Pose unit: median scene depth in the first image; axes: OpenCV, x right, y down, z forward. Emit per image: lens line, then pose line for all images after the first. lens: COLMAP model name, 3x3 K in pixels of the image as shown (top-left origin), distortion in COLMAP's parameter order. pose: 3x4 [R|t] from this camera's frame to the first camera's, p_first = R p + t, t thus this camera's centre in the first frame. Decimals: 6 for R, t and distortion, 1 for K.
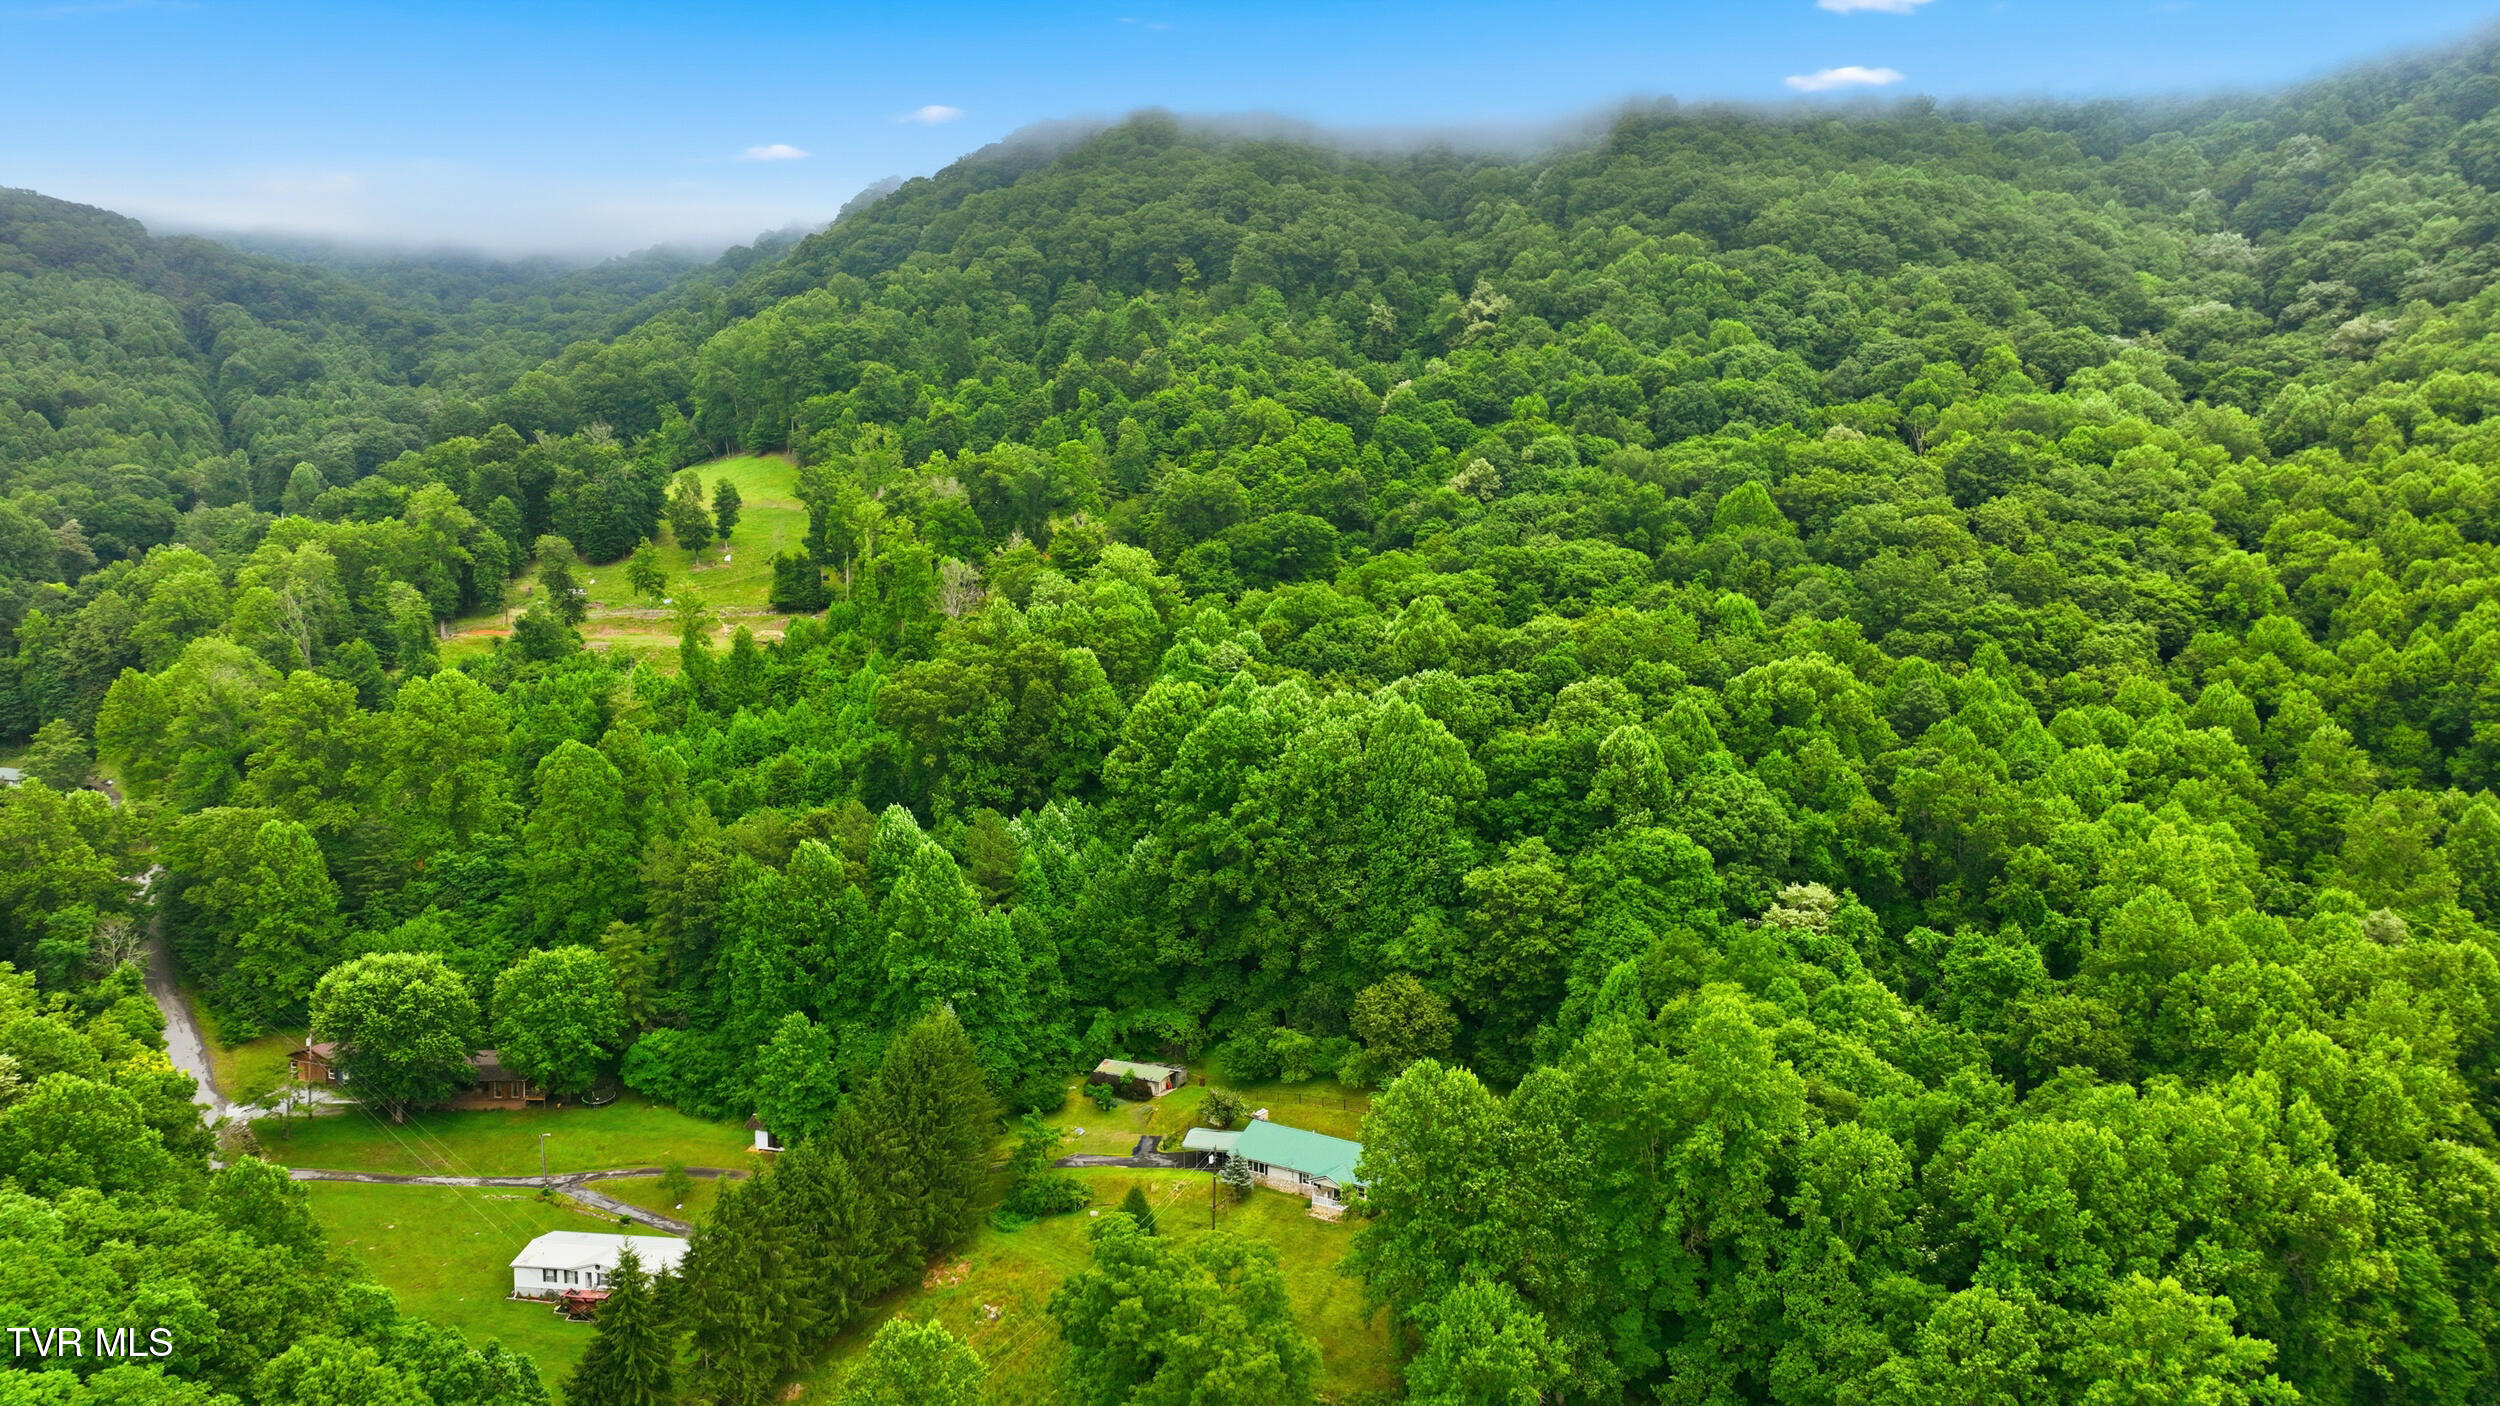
lens RADIAL K [[1752.8, 0, 1246.2], [0, 1752.8, 704.4], [0, 0, 1]] dist [-0.001417, 0.009702]
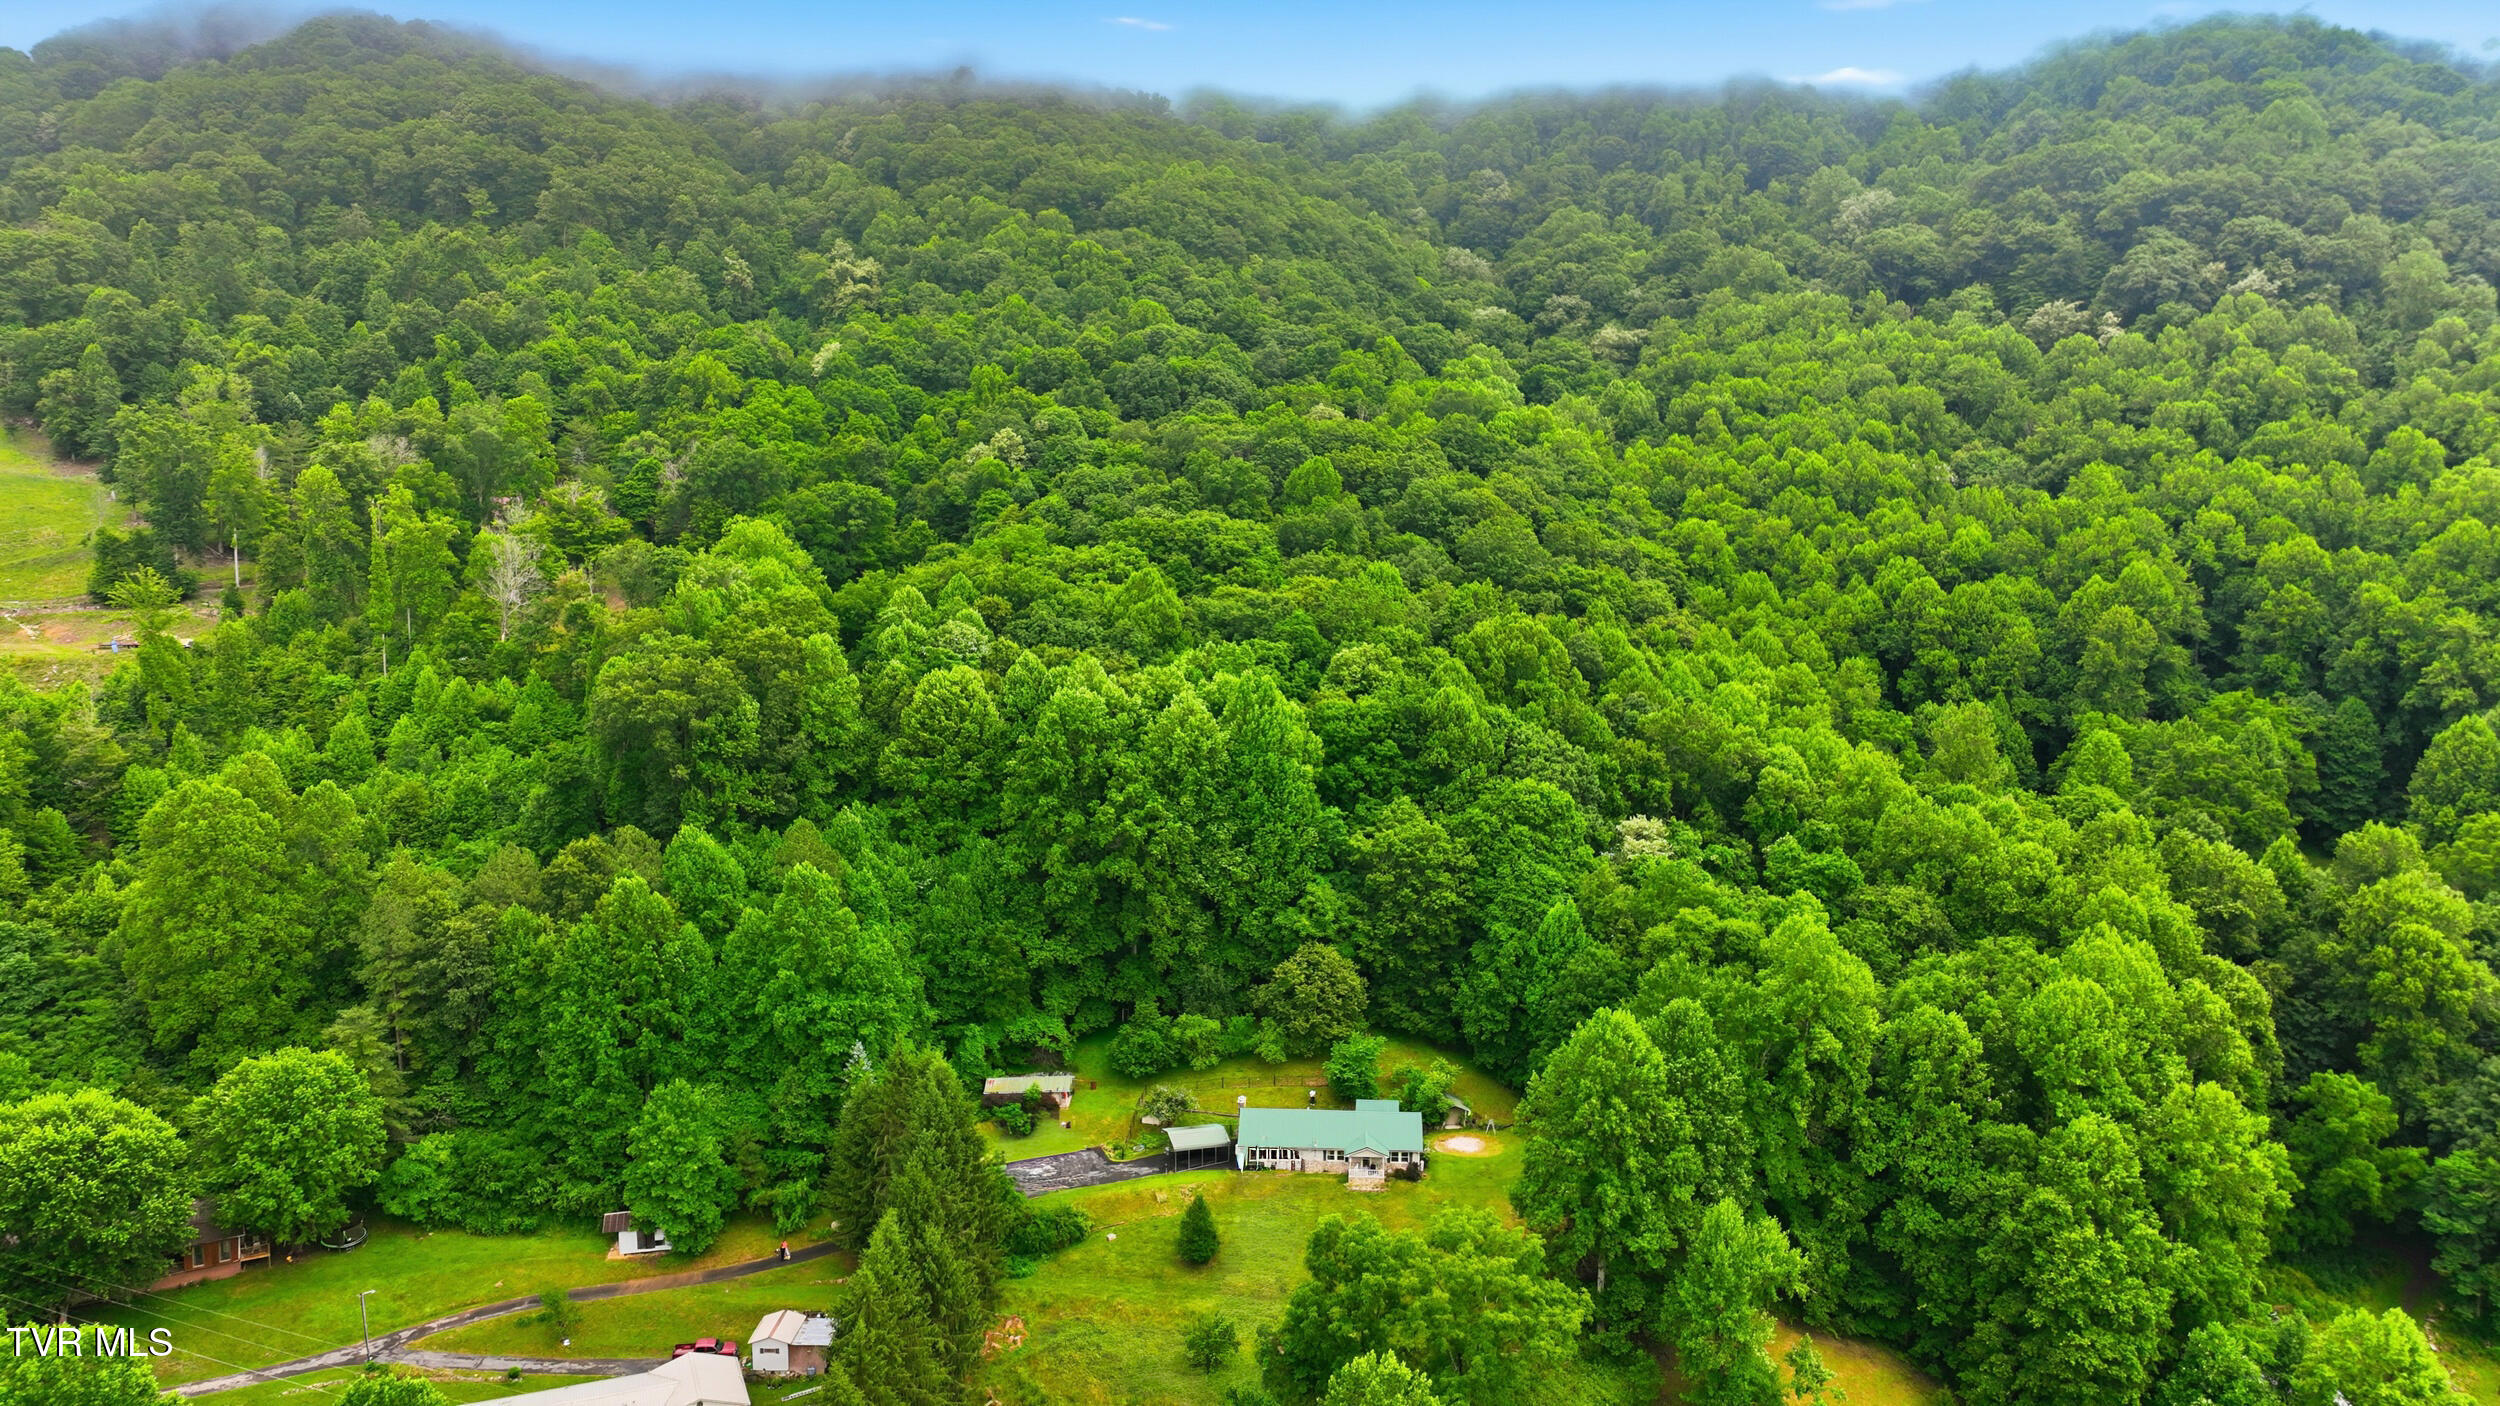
lens RADIAL K [[1752.8, 0, 1248.0], [0, 1752.8, 698.8], [0, 0, 1]] dist [-0.001417, 0.009702]
pose [[0.863483, -0.056330, 0.501222, -0.407644], [0.048975, 0.998412, 0.027835, -0.015549], [-0.501994, 0.000513, 0.864871, 0.132784]]
